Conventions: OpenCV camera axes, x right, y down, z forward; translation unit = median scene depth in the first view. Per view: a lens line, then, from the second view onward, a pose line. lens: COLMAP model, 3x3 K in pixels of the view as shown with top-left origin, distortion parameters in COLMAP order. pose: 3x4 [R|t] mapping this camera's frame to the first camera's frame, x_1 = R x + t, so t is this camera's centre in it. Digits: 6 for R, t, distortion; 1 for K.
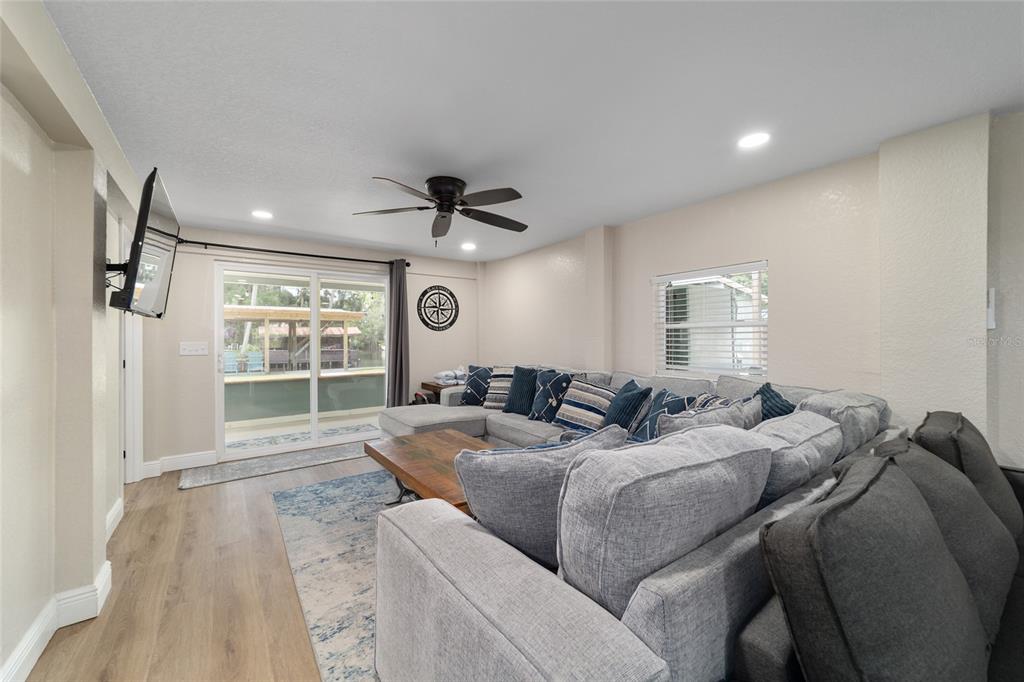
lens RADIAL K [[390.8, 0, 509.5], [0, 390.8, 339.5], [0, 0, 1]] dist [-0.020985, 0.009491]
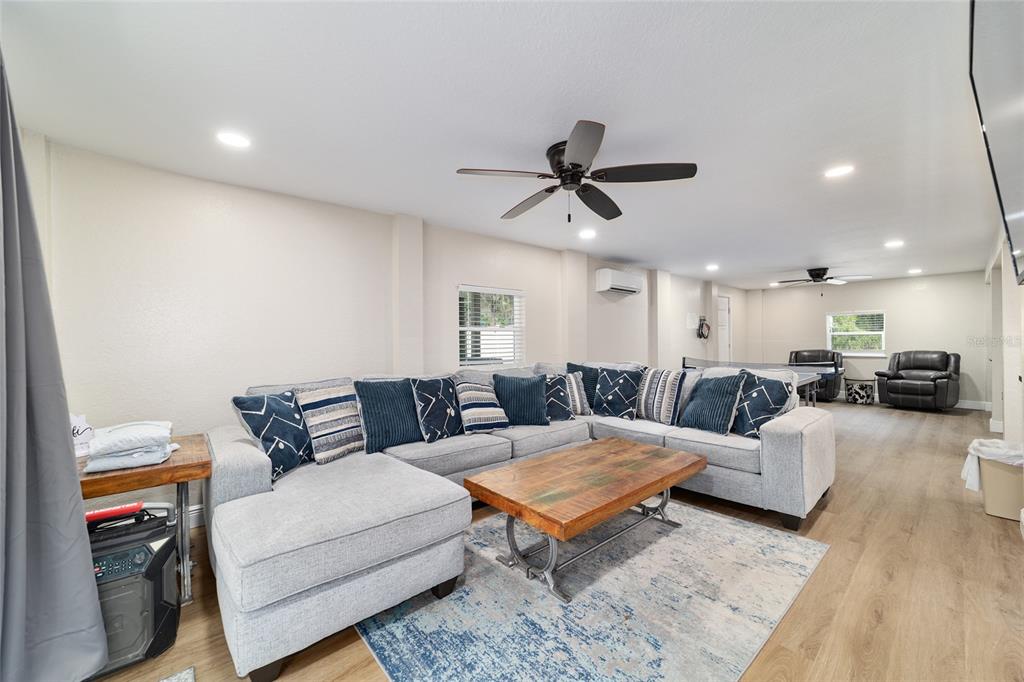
lens RADIAL K [[390.8, 0, 509.5], [0, 390.8, 339.5], [0, 0, 1]] dist [-0.020985, 0.009491]
pose [[-0.068311, 0.000378, 0.997664, -0.809435], [0.004546, 0.999990, -0.000068, -0.000802], [-0.997654, 0.004531, -0.068312, 0.978865]]
